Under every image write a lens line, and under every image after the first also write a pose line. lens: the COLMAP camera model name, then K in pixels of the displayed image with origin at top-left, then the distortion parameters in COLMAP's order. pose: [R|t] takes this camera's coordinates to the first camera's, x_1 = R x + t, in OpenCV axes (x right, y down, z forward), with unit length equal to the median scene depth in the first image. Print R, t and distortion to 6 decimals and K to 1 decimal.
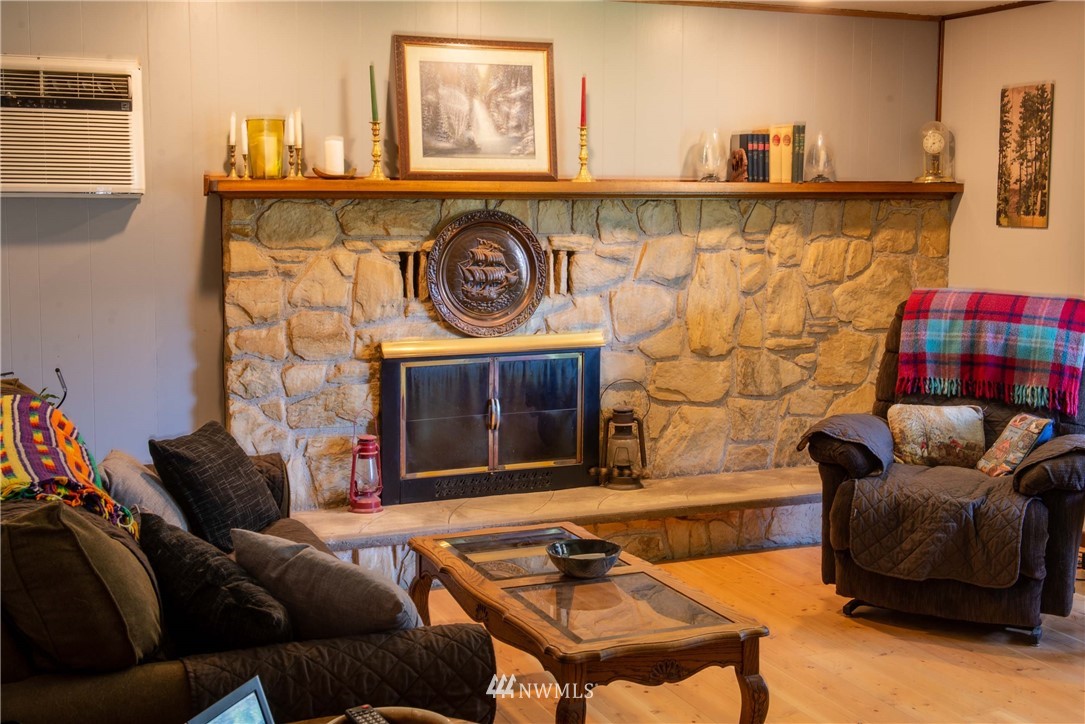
lens RADIAL K [[1393.2, 0, 555.5], [0, 1393.2, 323.8], [0, 0, 1]] dist [0.060076, 0.029570]
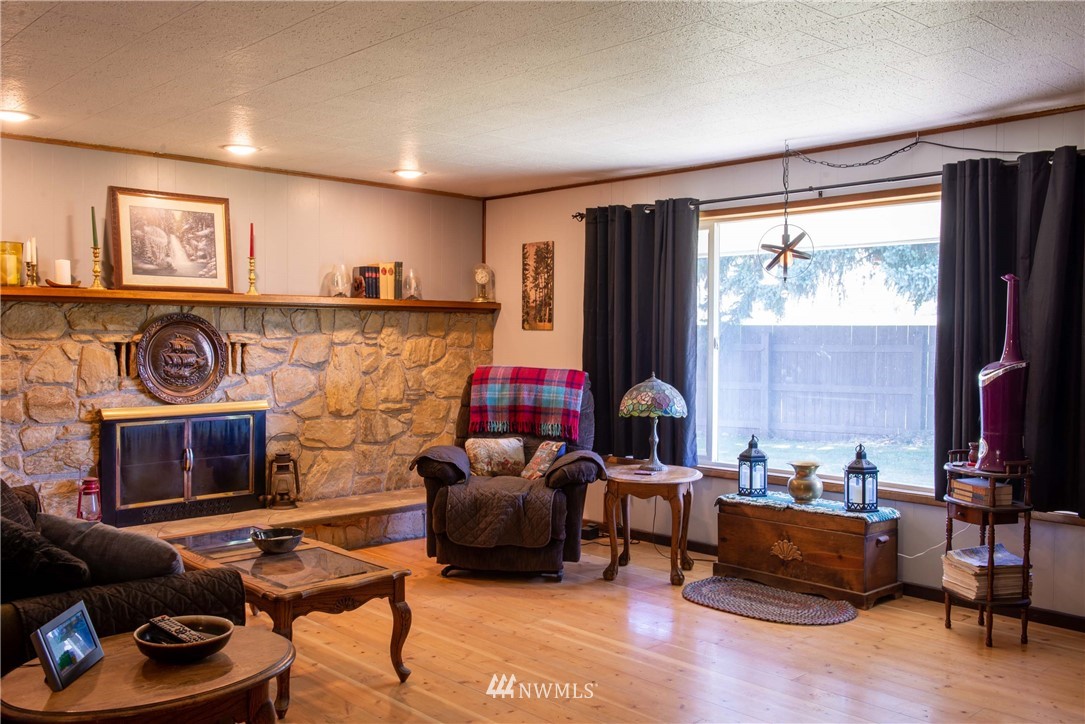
lens RADIAL K [[967.9, 0, 542.5], [0, 967.9, 362.0], [0, 0, 1]] dist [0.013201, -0.010148]
pose [[0.938911, -0.006881, 0.344091, -0.045225], [0.027761, 0.998056, -0.055793, 0.031937], [-0.343038, 0.061937, 0.937277, -0.033897]]
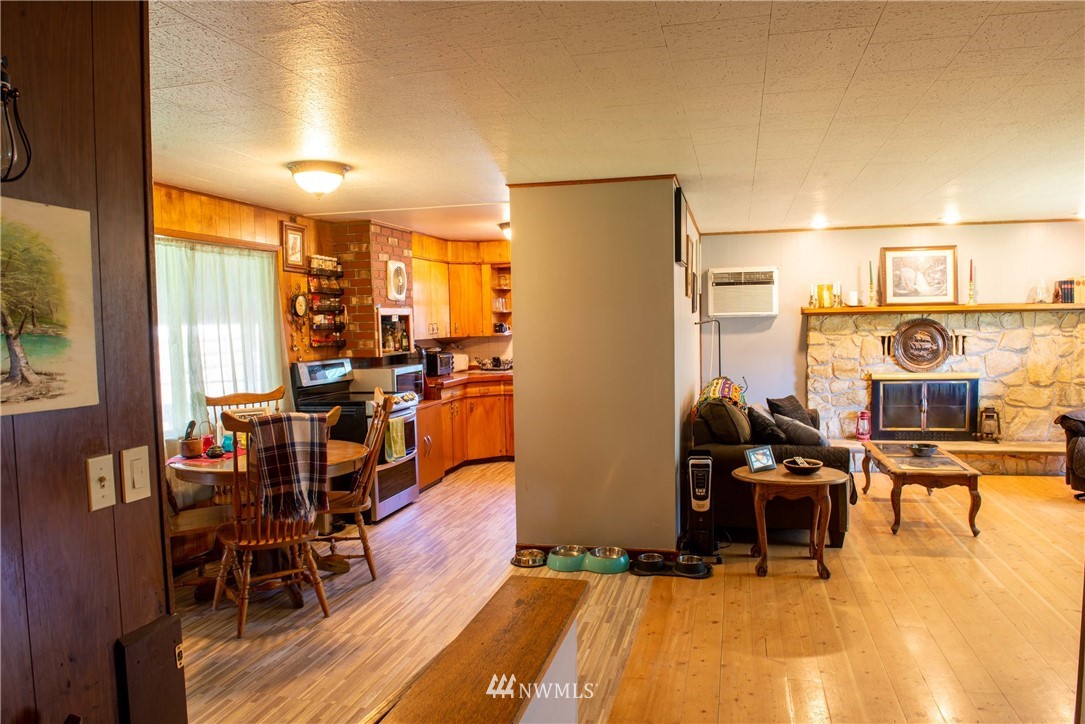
lens RADIAL K [[733.5, 0, 542.5], [0, 733.5, 362.0], [0, 0, 1]] dist [-0.056112, -0.001174]
pose [[0.790208, 0.017021, -0.612602, 0.193725], [-0.034214, 0.999280, -0.016369, 0.033863], [0.611883, 0.033895, 0.790222, -0.353166]]
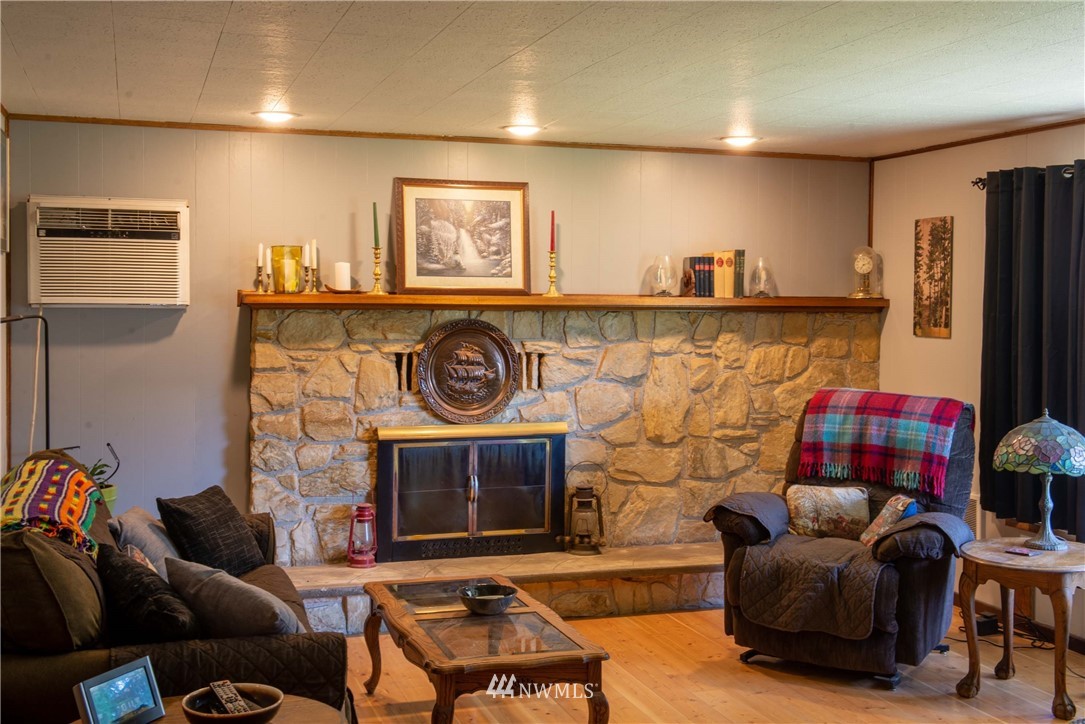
lens RADIAL K [[1283.6, 0, 539.3], [0, 1283.6, 335.6], [0, 0, 1]] dist [0.058568, 0.018638]
pose [[0.995614, 0.007670, -0.093237, 0.117390], [-0.013794, 0.997775, -0.065225, 0.004816], [0.092530, 0.066225, 0.993505, -0.105949]]
